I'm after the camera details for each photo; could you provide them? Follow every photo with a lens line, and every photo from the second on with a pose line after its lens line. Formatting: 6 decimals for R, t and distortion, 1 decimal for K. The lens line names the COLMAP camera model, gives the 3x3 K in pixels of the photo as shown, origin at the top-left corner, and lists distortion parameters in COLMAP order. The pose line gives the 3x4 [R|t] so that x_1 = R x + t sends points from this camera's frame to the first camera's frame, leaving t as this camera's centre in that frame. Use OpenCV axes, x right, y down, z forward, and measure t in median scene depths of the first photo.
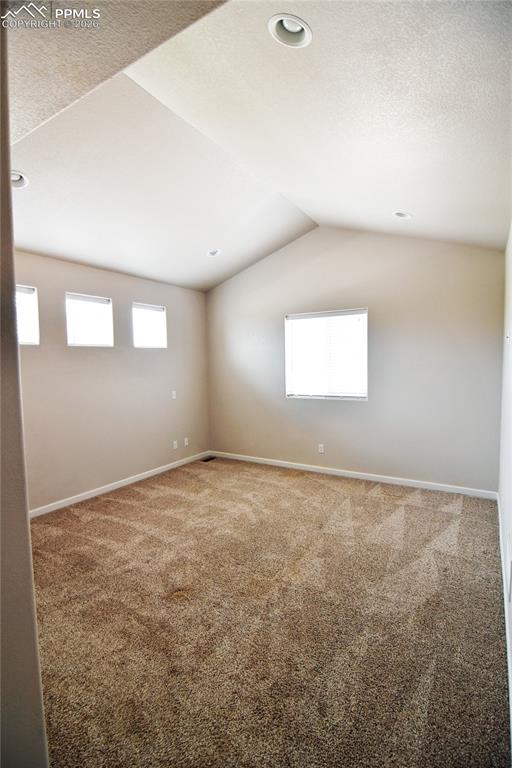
lens RADIAL K [[365.6, 0, 257.3], [0, 365.6, 387.8], [0, 0, 1]] dist [-0.017751, -0.001689]
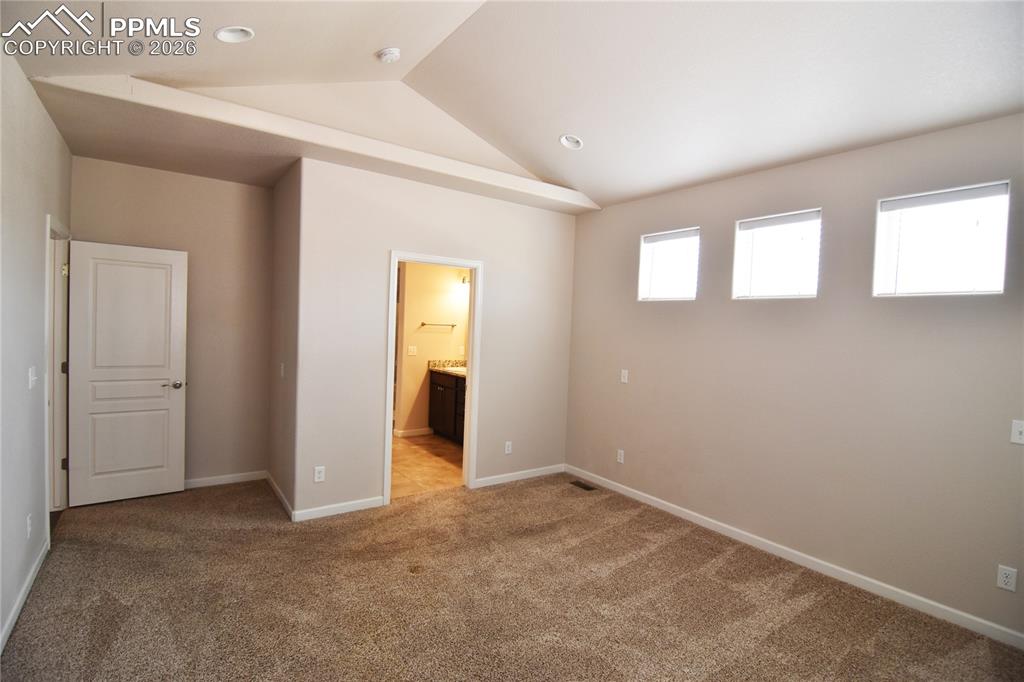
lens RADIAL K [[487.5, 0, 514.9], [0, 487.5, 335.1], [0, 0, 1]] dist [-0.017751, -0.001689]
pose [[-0.387862, 0.023165, -0.921426, 0.520762], [-0.091777, 0.993745, 0.063616, -0.077575], [0.917137, 0.109240, -0.383310, 1.064645]]
